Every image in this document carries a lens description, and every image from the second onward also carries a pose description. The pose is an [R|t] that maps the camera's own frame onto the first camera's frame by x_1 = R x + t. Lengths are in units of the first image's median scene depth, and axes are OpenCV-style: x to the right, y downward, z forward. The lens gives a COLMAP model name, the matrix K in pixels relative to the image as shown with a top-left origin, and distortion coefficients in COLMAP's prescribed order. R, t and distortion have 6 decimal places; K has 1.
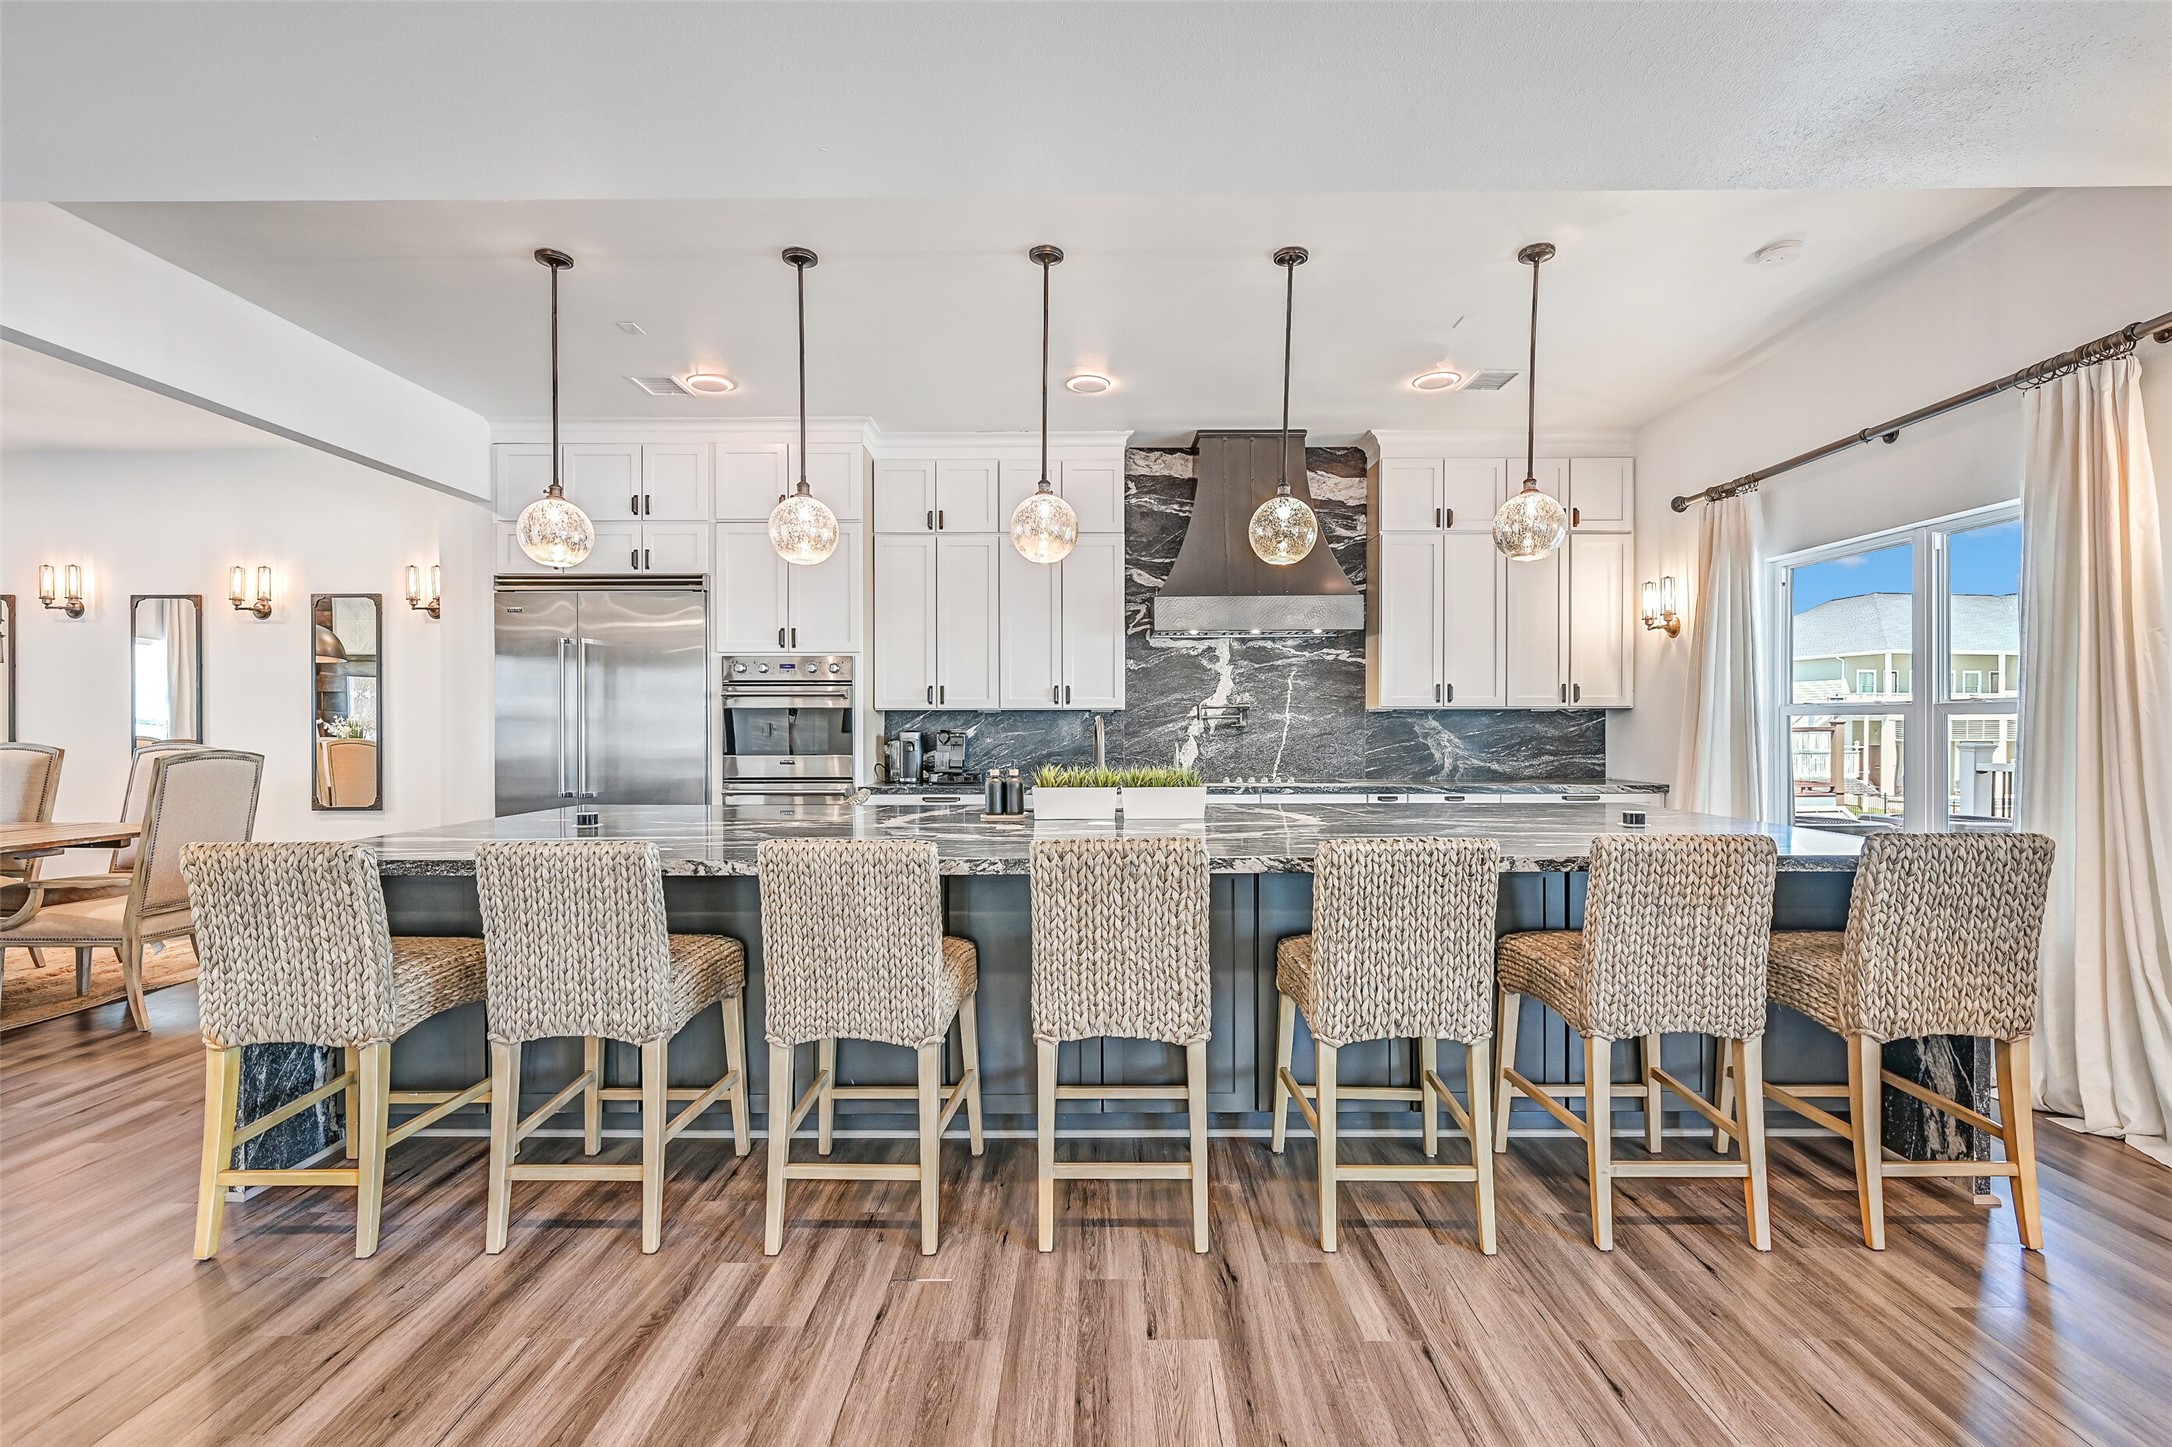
lens RADIAL K [[935.8, 0, 1094.4], [0, 935.8, 721.3], [0, 0, 1]] dist [0.002329, 0.000276]
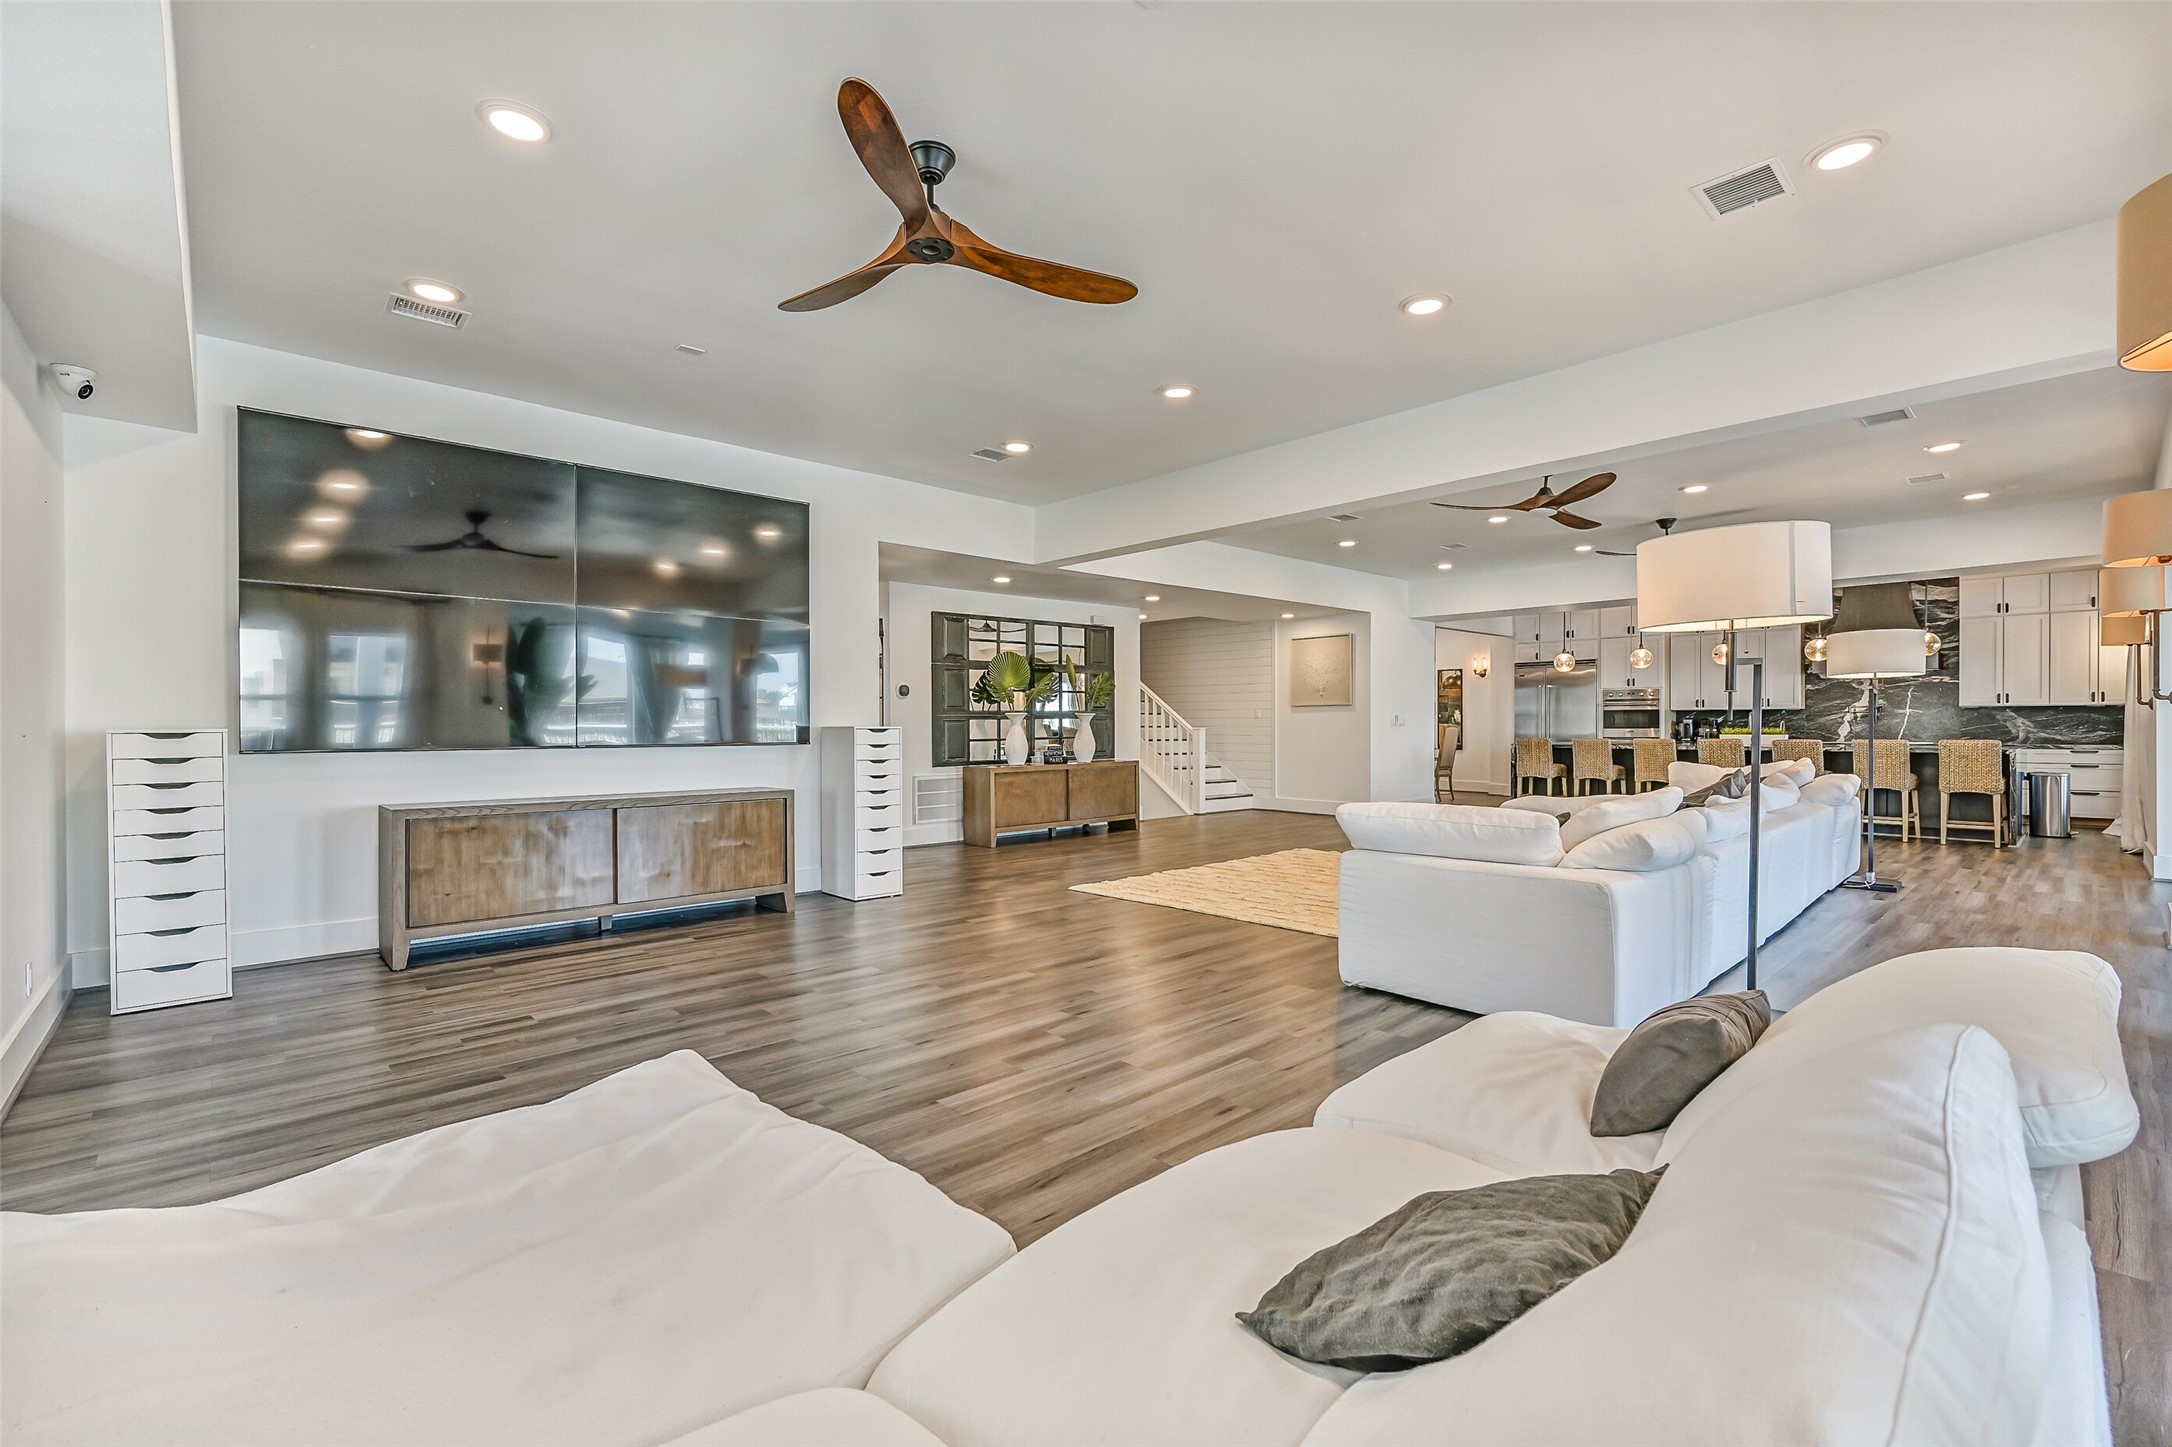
lens RADIAL K [[935.8, 0, 1095.8], [0, 935.8, 725.4], [0, 0, 1]] dist [0.002329, 0.000276]
pose [[0.691854, 0.000277, -0.722037, 0.465523], [0.002896, 0.999991, 0.003158, 0.014316], [0.722031, -0.004276, 0.691847, -1.671777]]
